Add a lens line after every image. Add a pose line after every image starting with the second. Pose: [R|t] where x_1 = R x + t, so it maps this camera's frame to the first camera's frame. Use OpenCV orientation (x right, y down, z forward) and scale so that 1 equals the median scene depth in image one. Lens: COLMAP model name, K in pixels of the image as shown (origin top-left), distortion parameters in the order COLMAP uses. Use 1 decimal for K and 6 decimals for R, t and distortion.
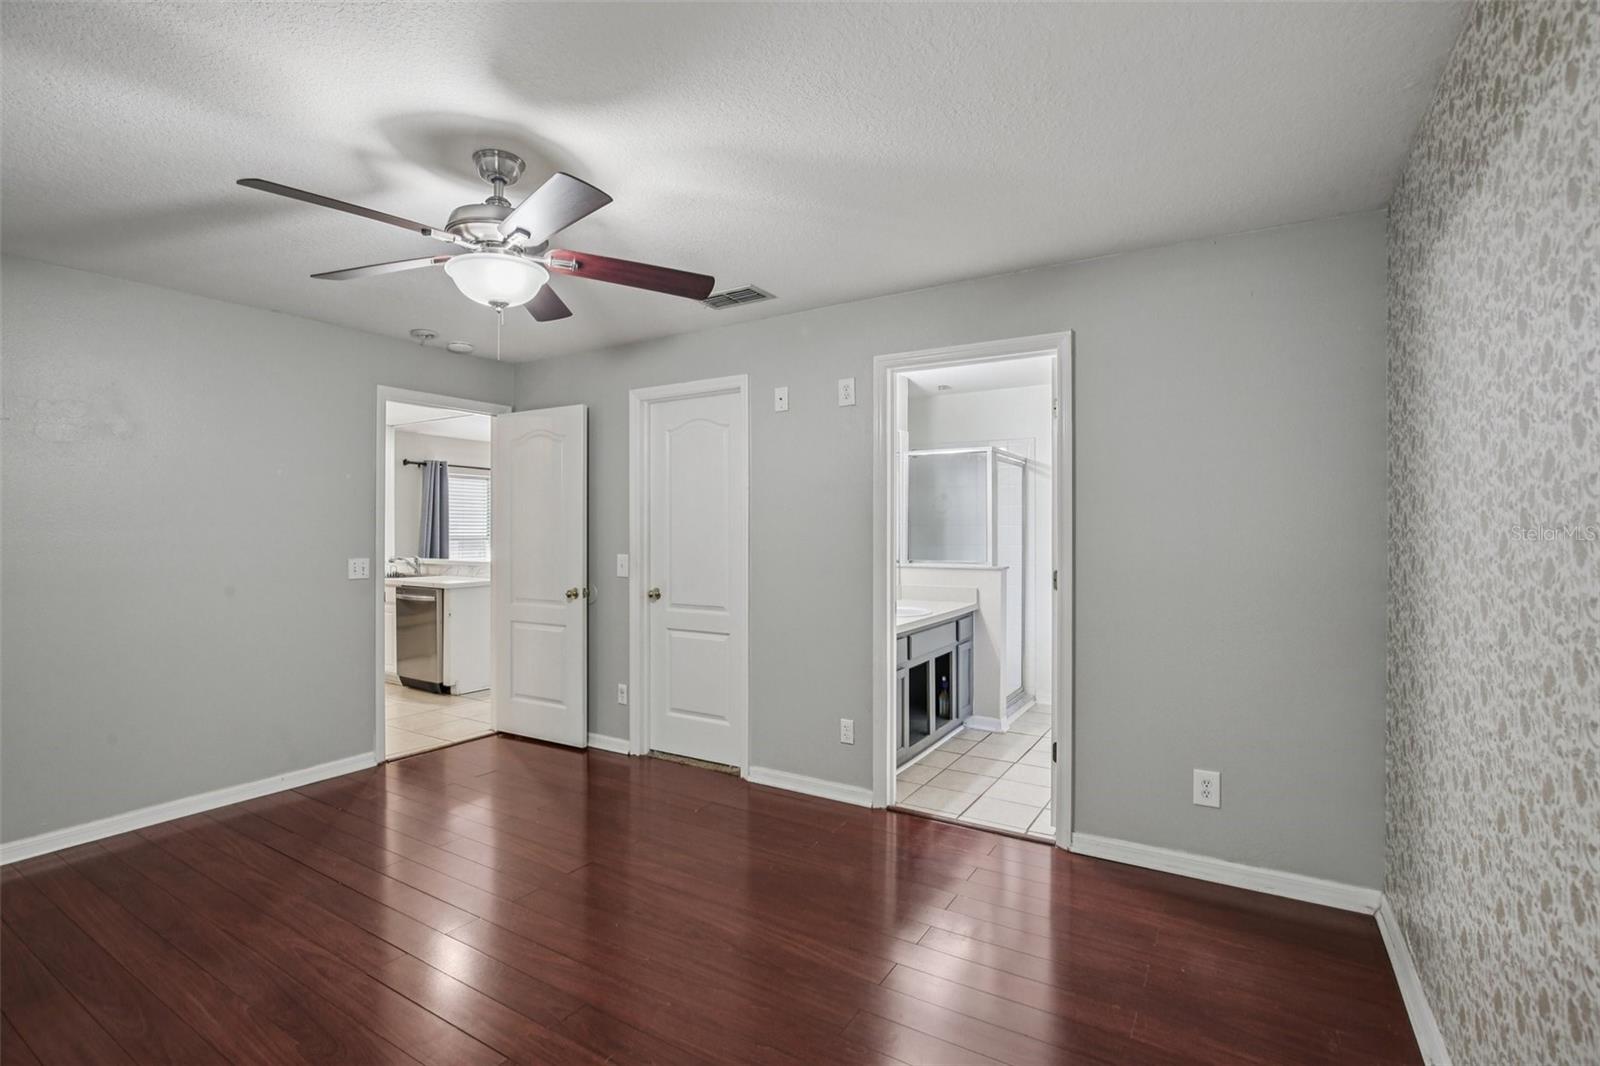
lens RADIAL K [[740.5, 0, 796.2], [0, 740.5, 523.6], [0, 0, 1]] dist [-0.026029, 0.000258]
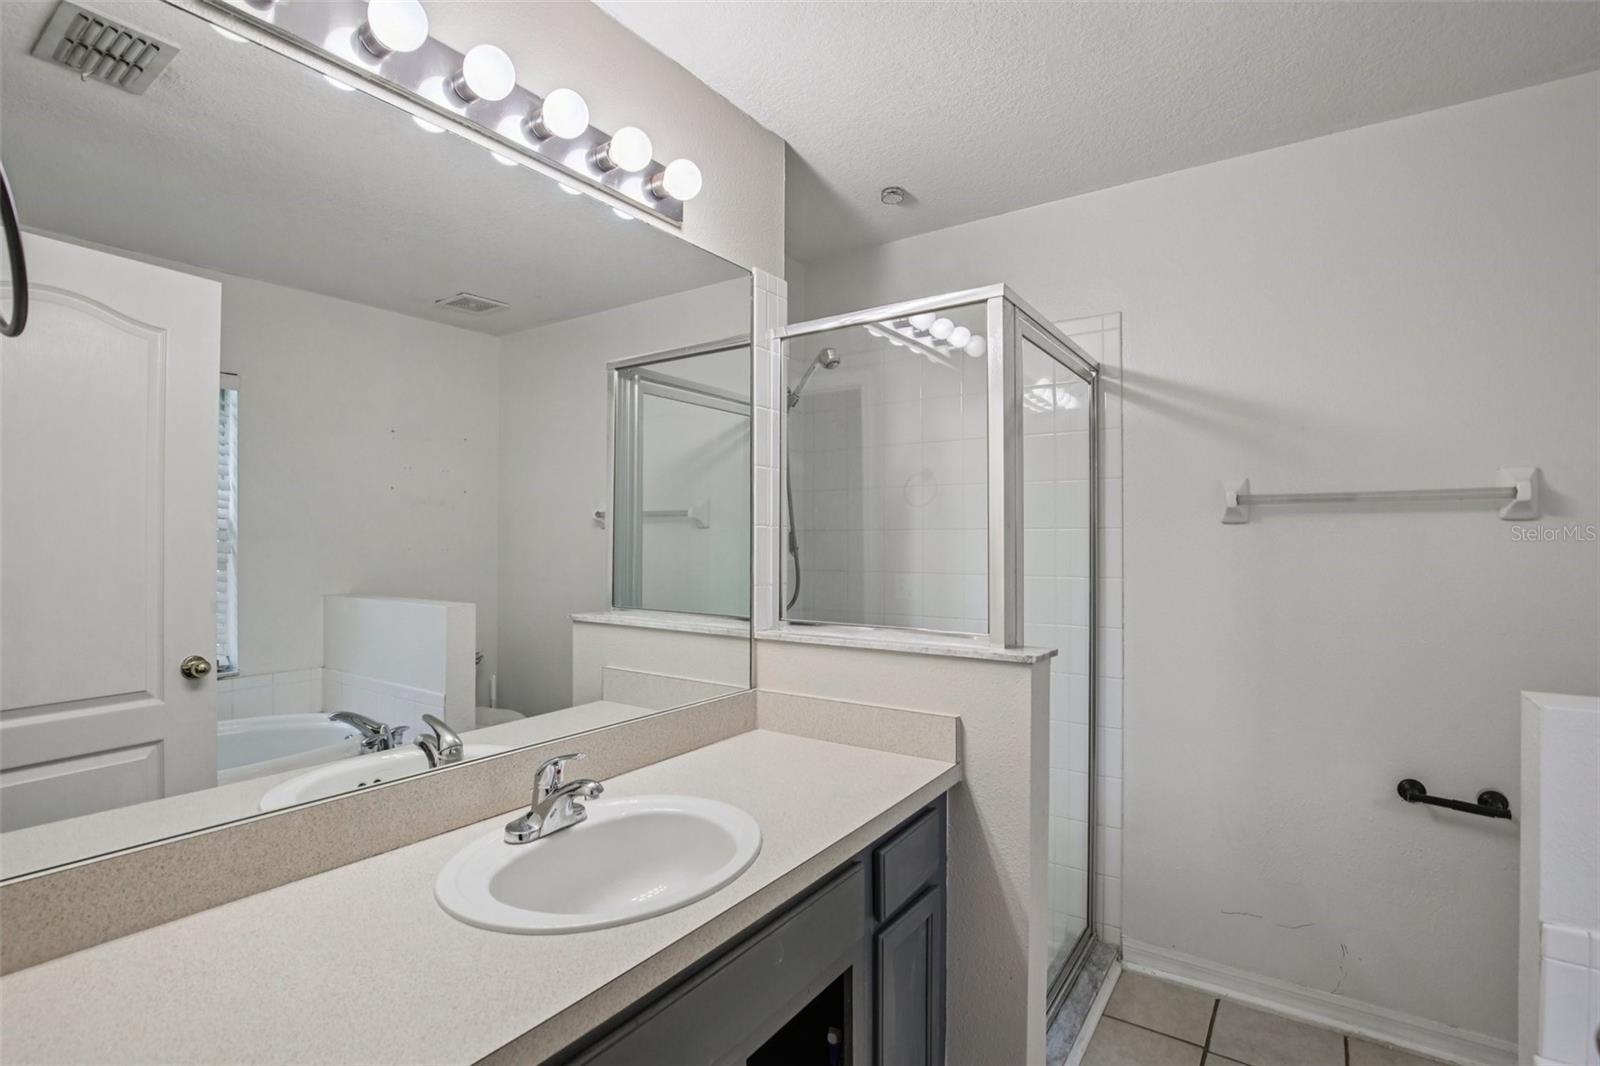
lens RADIAL K [[740.5, 0, 796.2], [0, 740.5, 523.6], [0, 0, 1]] dist [-0.026029, 0.000258]
pose [[0.998265, 0.001871, -0.058858, 0.191905], [-0.002630, 0.999914, -0.012824, 0.006559], [0.058829, 0.012956, 0.998184, 0.666522]]
